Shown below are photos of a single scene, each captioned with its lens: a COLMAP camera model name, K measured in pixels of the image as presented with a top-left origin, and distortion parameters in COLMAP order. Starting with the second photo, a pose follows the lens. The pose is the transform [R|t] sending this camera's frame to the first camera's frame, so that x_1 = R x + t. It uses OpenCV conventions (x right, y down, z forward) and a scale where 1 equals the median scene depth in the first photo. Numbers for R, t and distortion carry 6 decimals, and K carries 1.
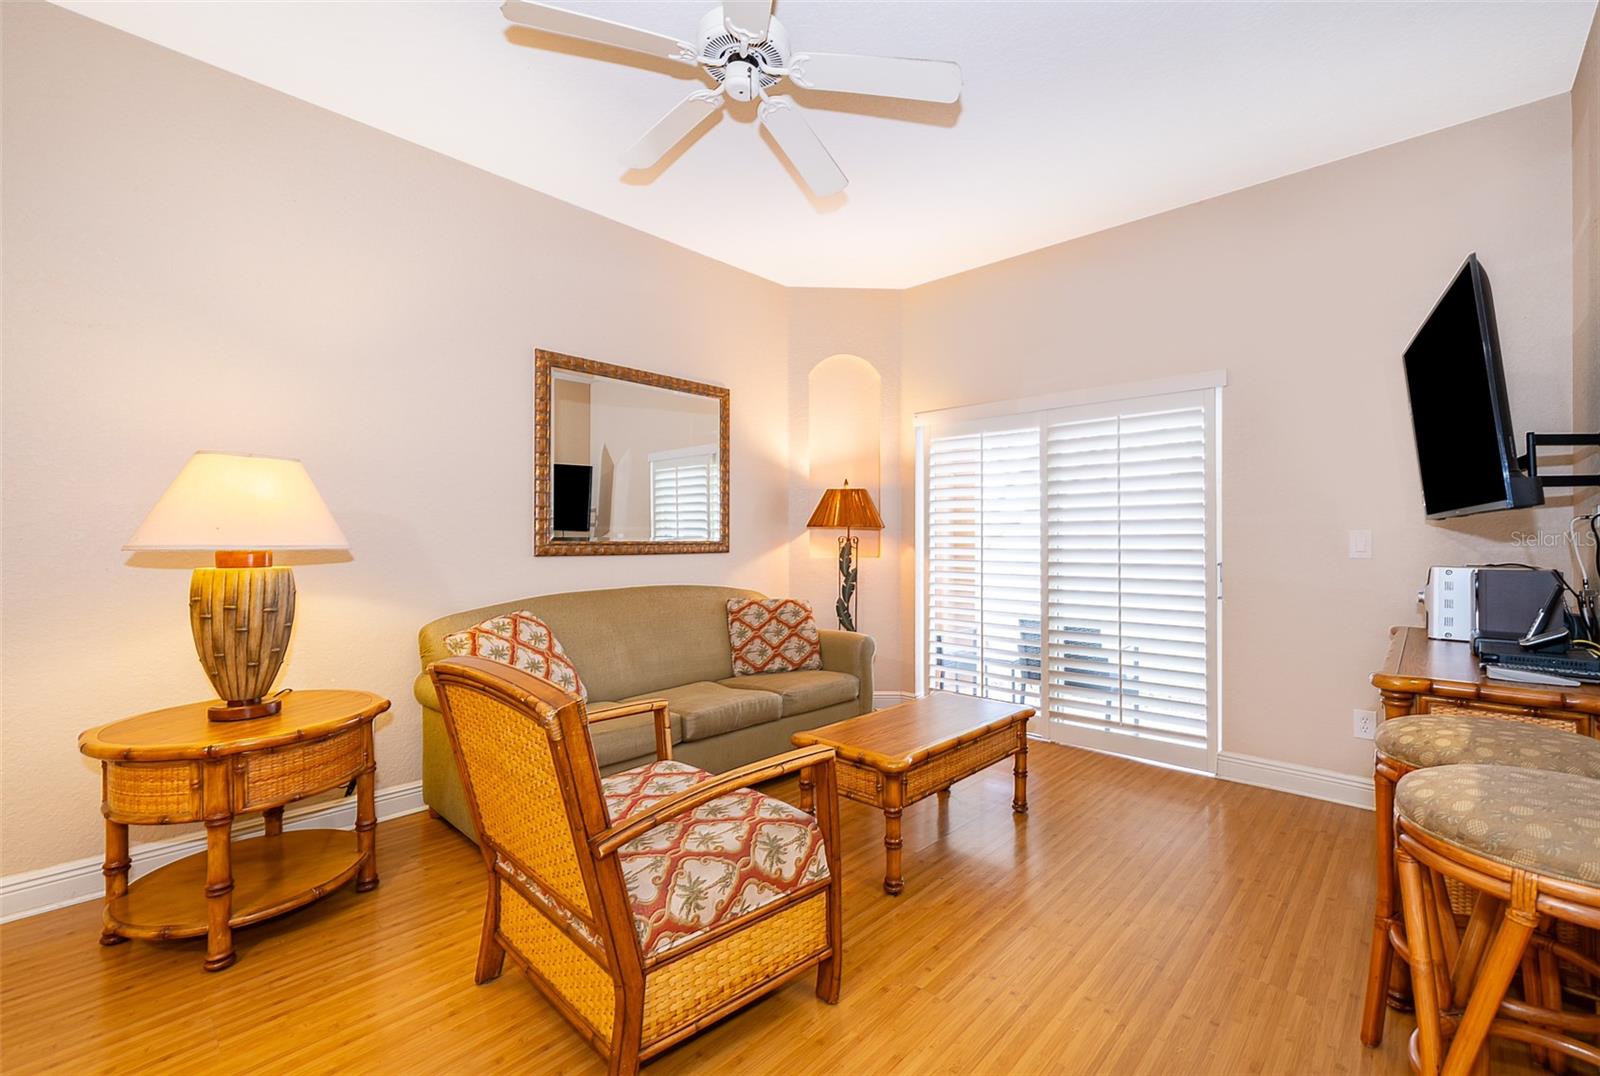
lens RADIAL K [[662.3, 0, 854.6], [0, 662.3, 551.3], [0, 0, 1]] dist [-0.000132, 0.001156]
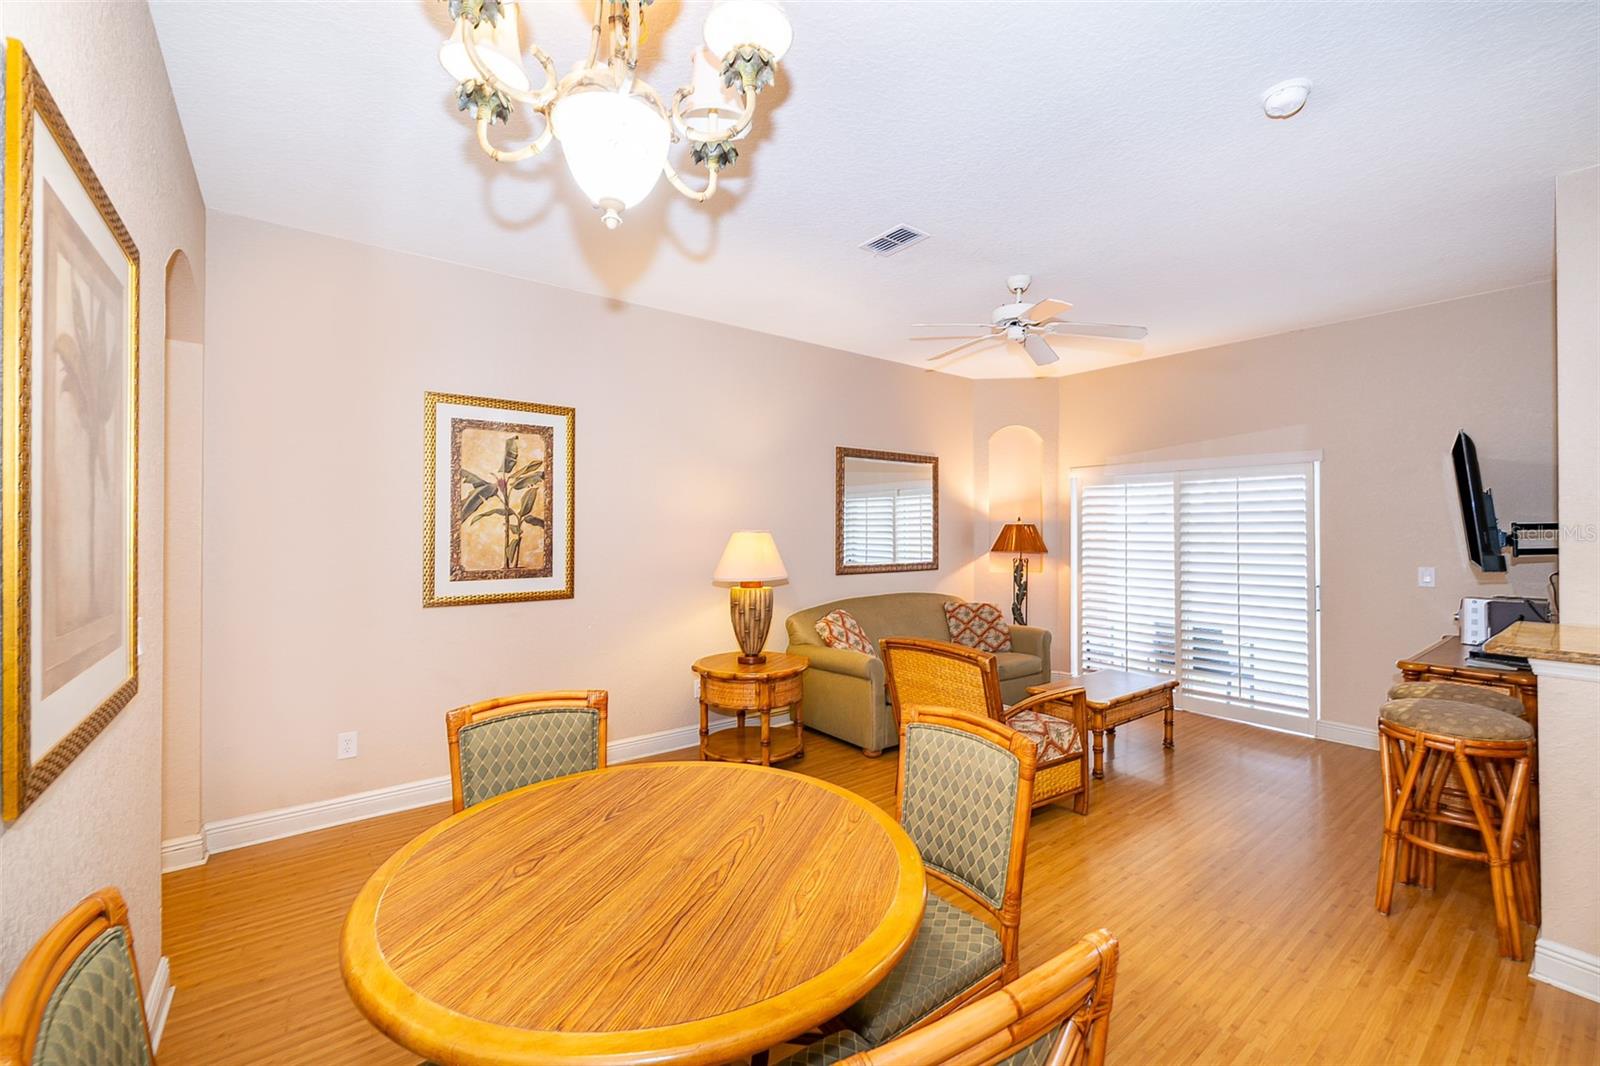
lens RADIAL K [[662.3, 0, 794.9], [0, 662.3, 537.1], [0, 0, 1]] dist [-0.000132, 0.001156]
pose [[0.980656, 0.002020, -0.195730, -0.248791], [-0.002914, 0.999987, -0.004280, -0.072139], [0.195719, 0.004767, 0.980648, -0.564265]]
